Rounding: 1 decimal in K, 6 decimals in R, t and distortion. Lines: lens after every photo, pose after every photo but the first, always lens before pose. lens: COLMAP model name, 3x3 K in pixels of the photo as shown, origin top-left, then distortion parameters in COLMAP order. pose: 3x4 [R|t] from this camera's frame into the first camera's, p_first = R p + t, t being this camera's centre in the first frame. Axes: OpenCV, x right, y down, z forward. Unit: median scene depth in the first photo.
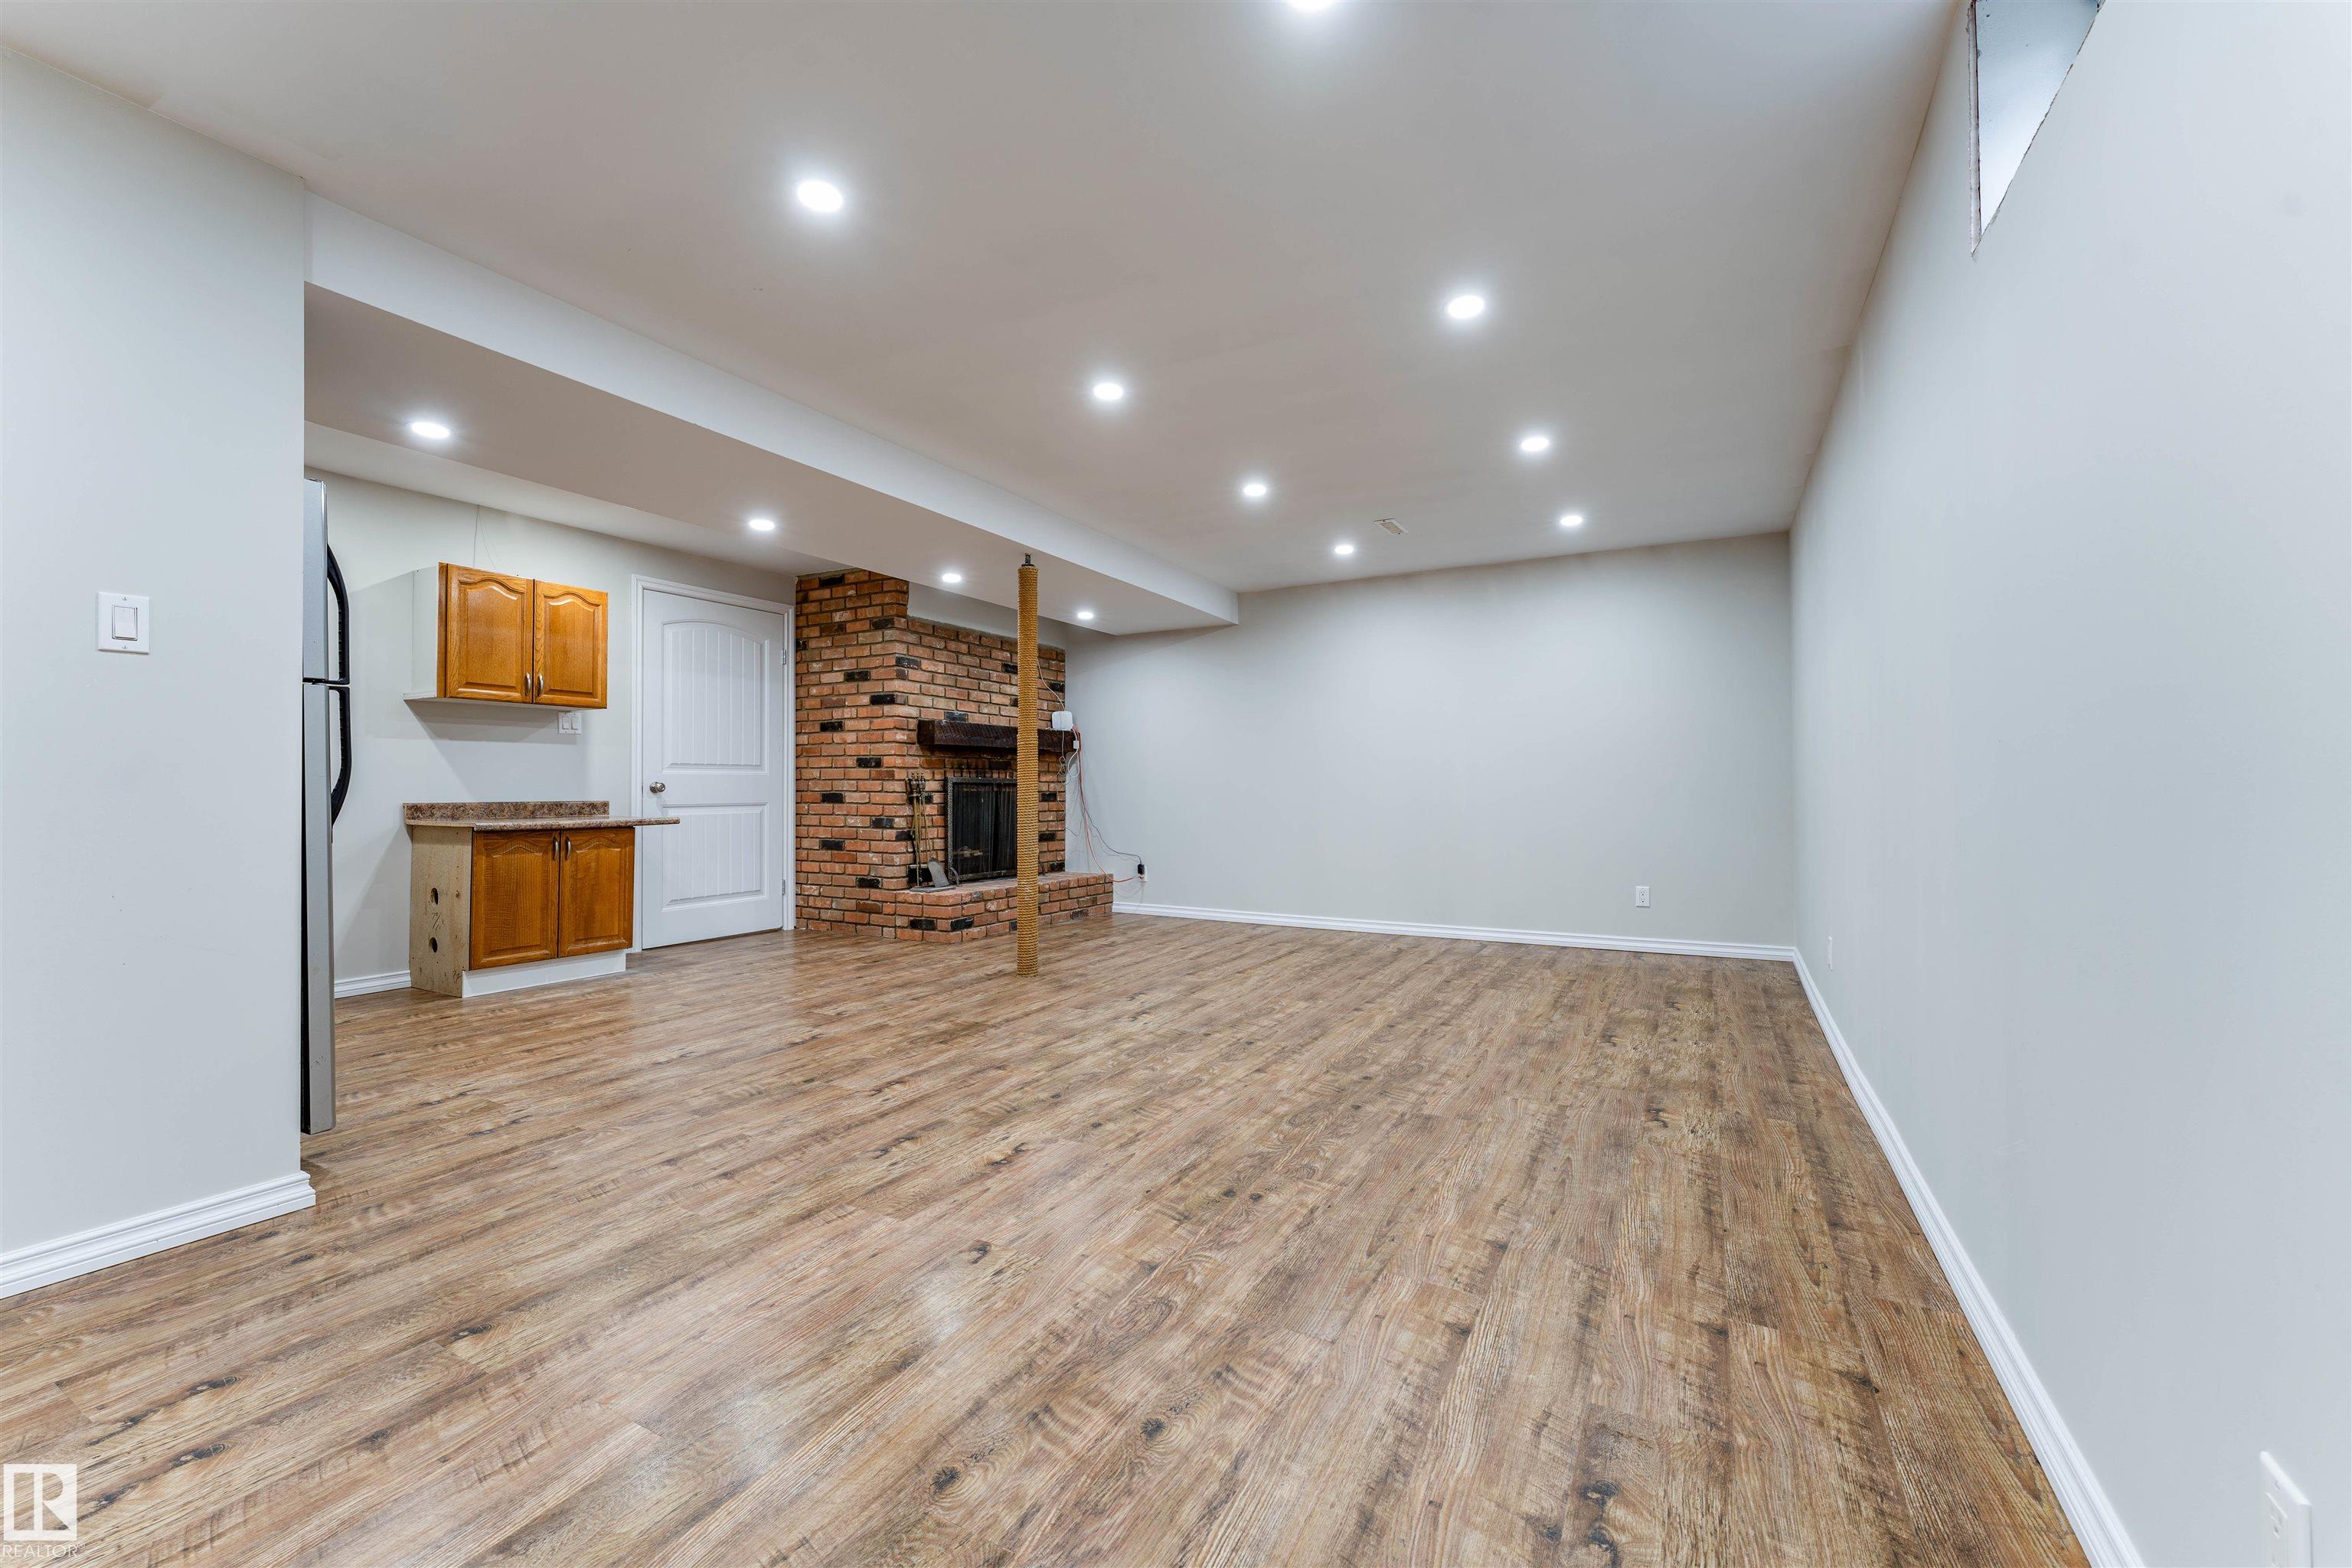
lens RADIAL K [[938.3, 0, 1177.2], [0, 938.3, 774.6], [0, 0, 1]] dist [0.001711, -0.000731]
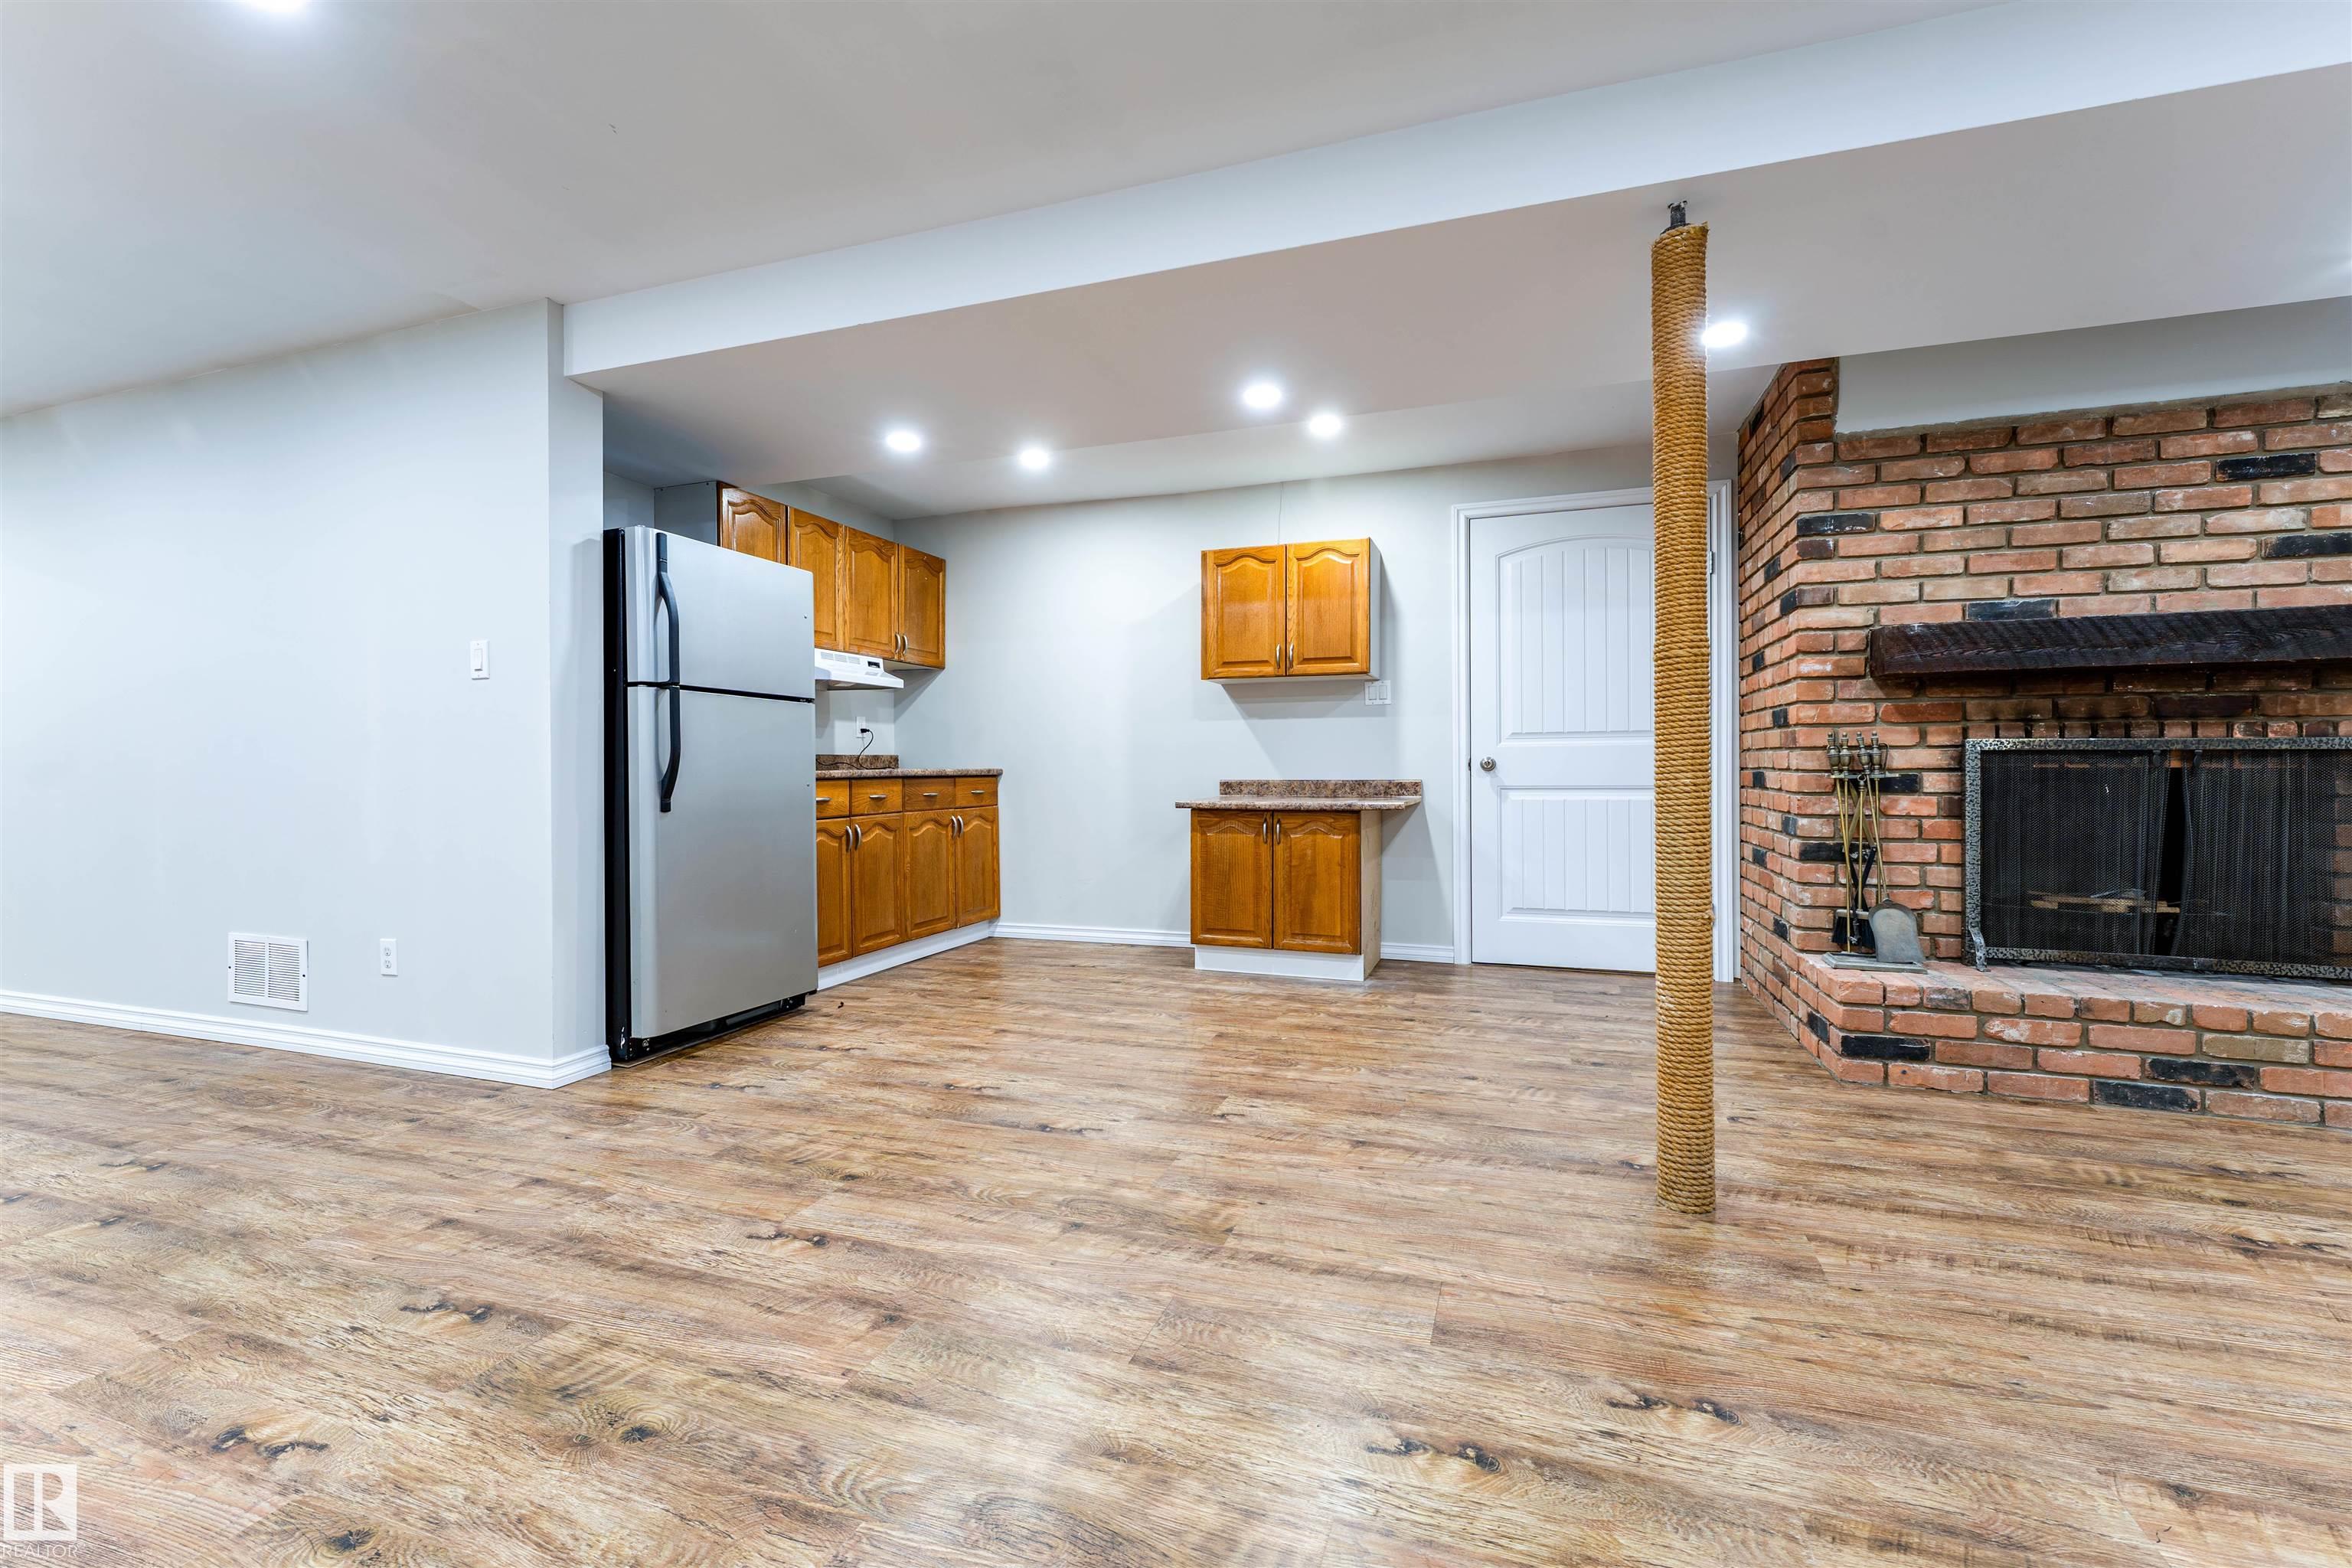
lens RADIAL K [[938.3, 0, 1177.2], [0, 938.3, 774.6], [0, 0, 1]] dist [0.001711, -0.000731]
pose [[0.173083, 0.007190, -0.984881, 0.270818], [0.018816, 0.999767, 0.010606, 0.013448], [0.984727, -0.020367, 0.172908, 0.870524]]
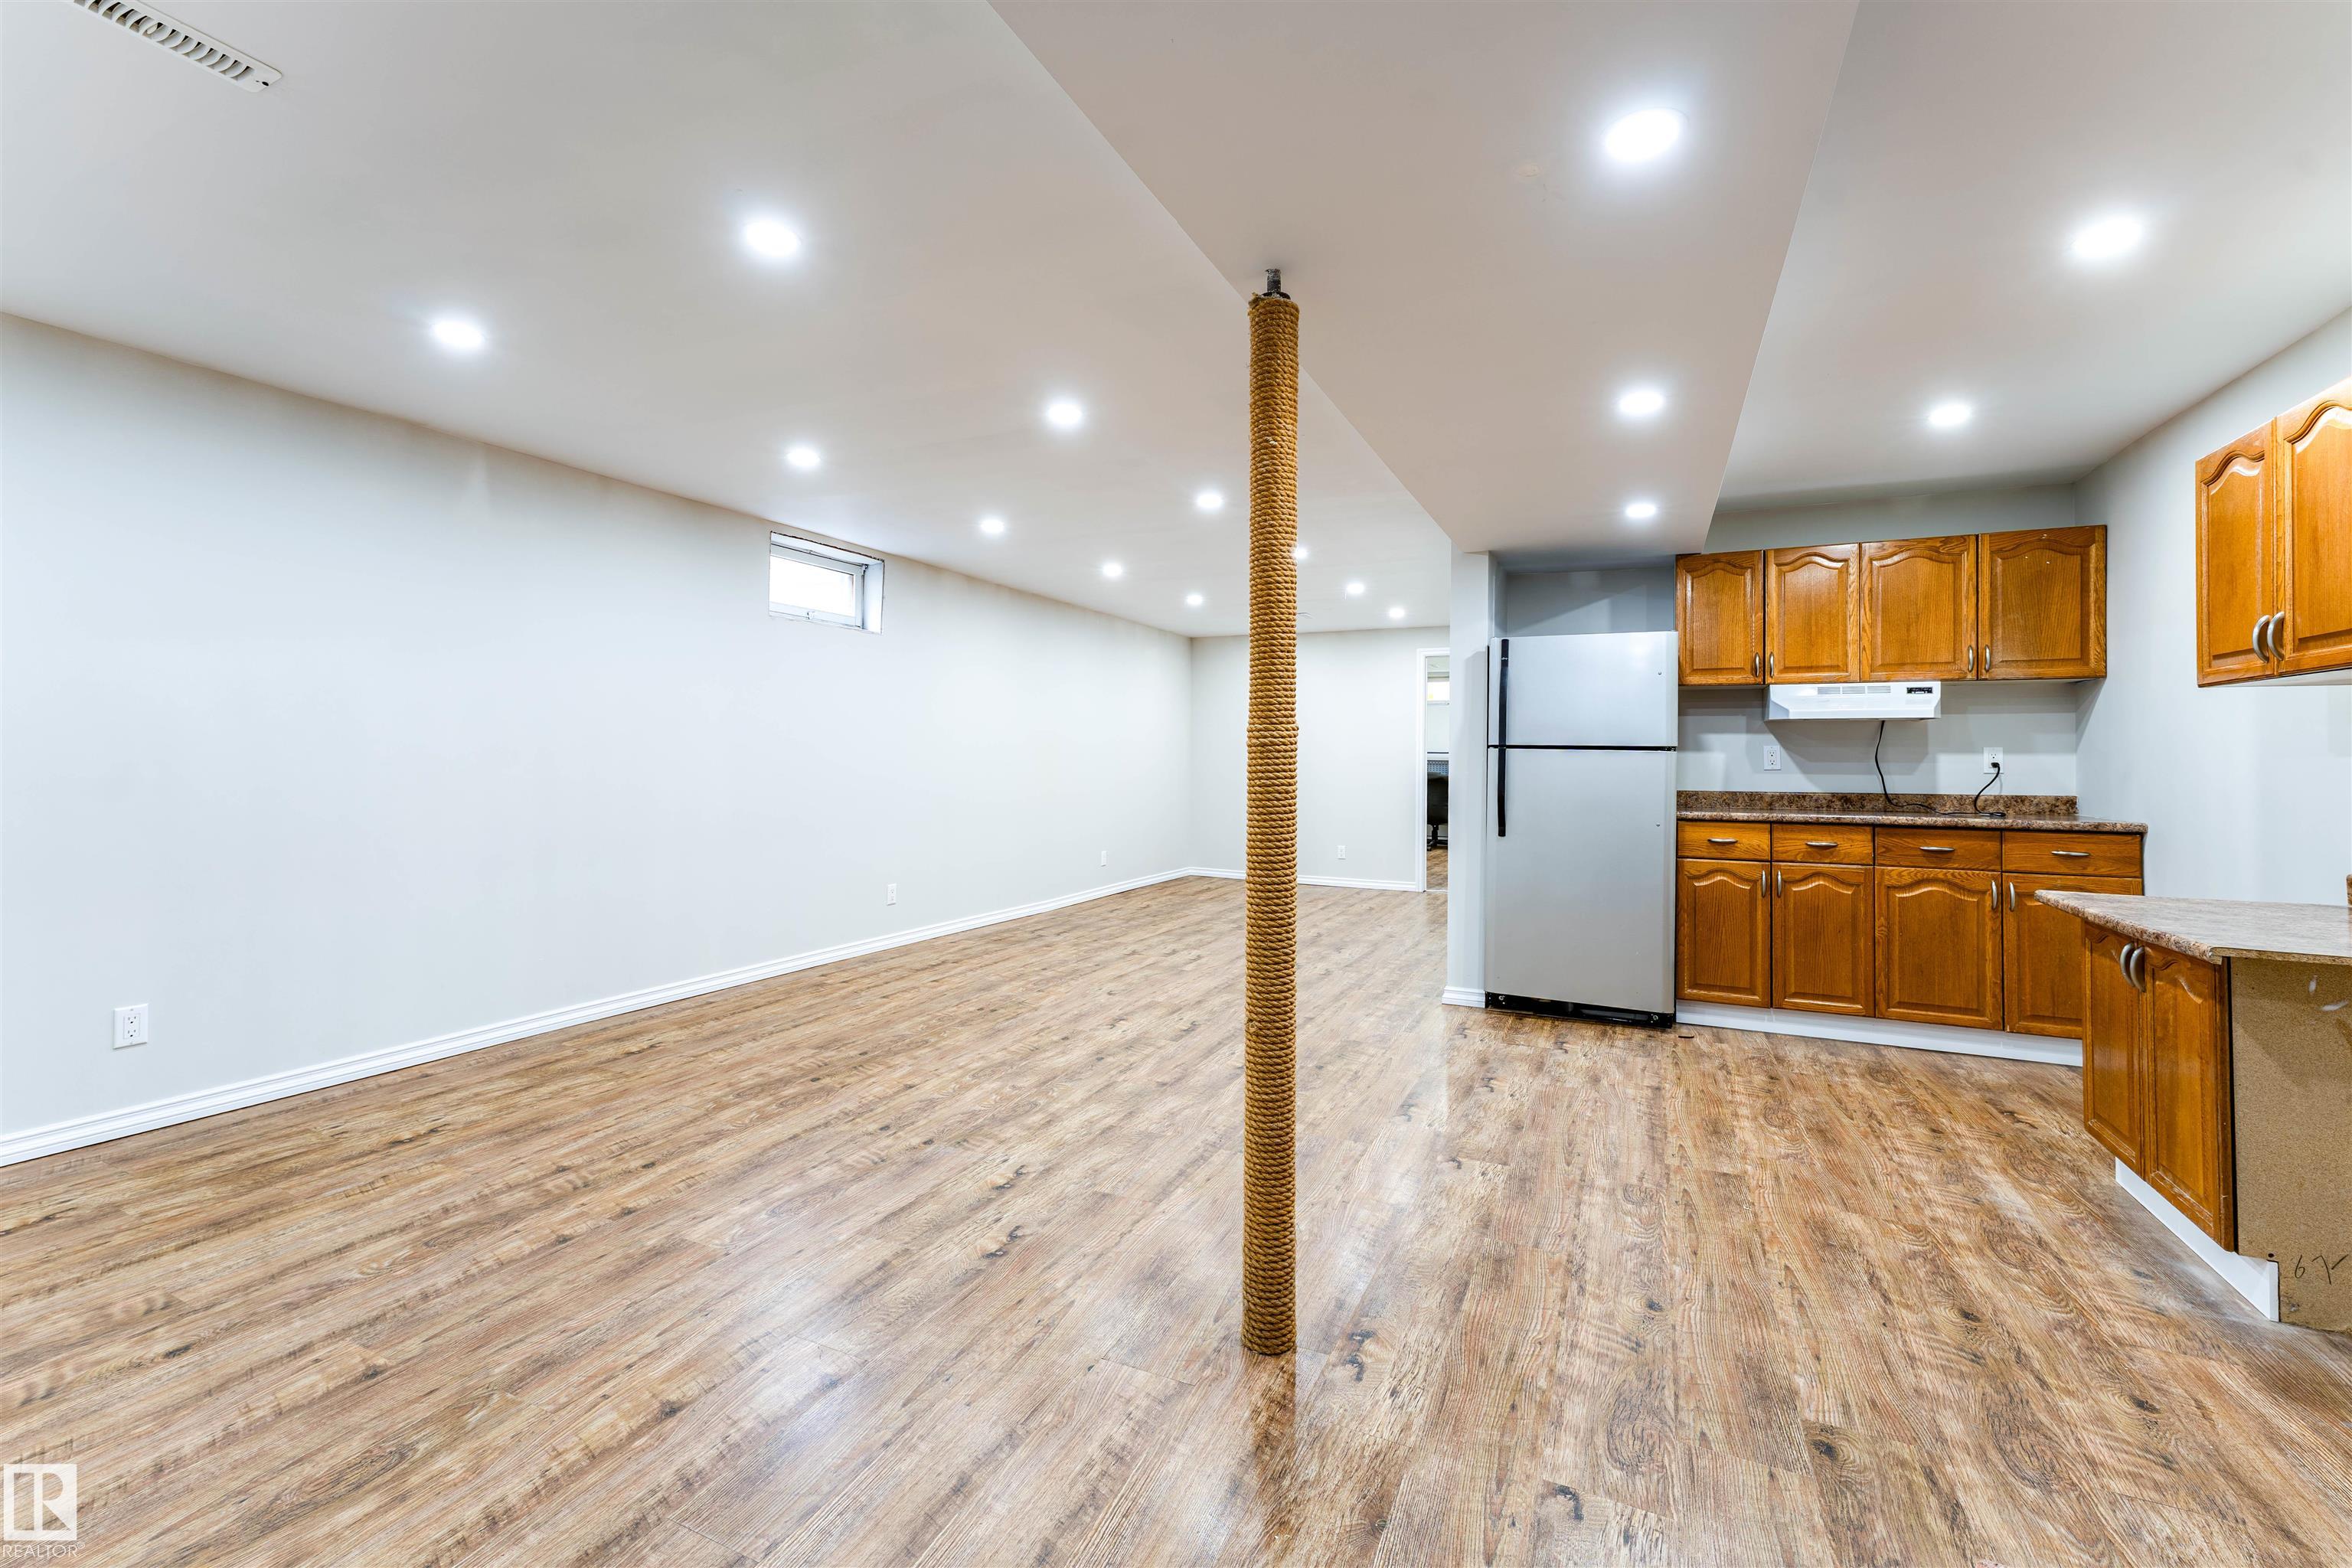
lens RADIAL K [[1094.4, 0, 1221.3], [0, 1094.4, 731.1], [0, 0, 1]] dist [-0.000028, -0.000402]
pose [[-0.996730, -0.010760, -0.080090, -0.123356], [-0.007854, 0.999303, -0.036507, -0.027328], [0.080427, -0.035759, -0.996119, 1.805253]]
